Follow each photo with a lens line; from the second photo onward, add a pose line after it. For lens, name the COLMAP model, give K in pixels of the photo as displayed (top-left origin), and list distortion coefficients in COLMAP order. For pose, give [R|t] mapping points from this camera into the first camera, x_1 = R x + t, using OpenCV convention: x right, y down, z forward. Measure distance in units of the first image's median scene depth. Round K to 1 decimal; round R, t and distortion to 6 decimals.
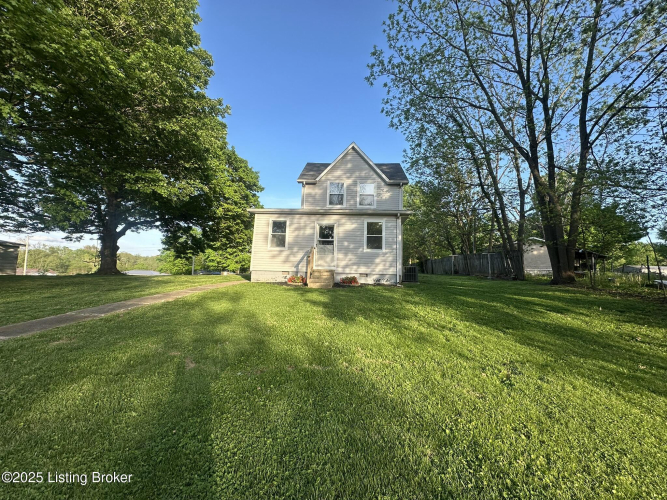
lens RADIAL K [[264.9, 0, 332.1], [0, 264.9, 248.0], [0, 0, 1]] dist [0.000967, 0.000282]
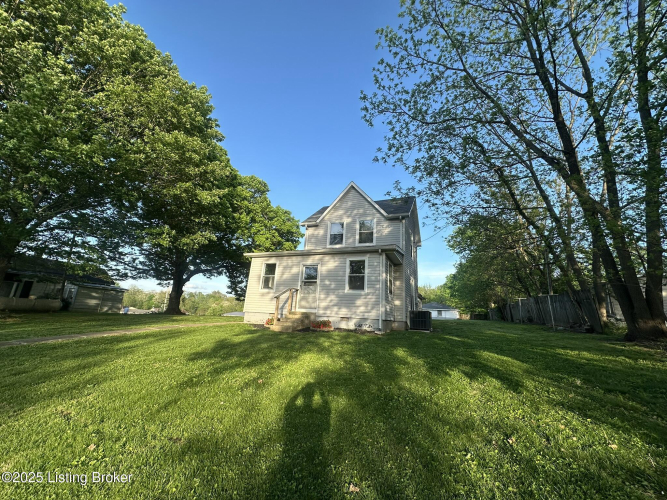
lens RADIAL K [[264.9, 0, 332.1], [0, 264.9, 248.0], [0, 0, 1]] dist [0.000967, 0.000282]
pose [[0.943623, -0.061620, -0.325236, 0.368732], [0.007218, 0.986118, -0.165891, 0.013466], [0.330943, 0.154191, 0.930968, 0.103013]]
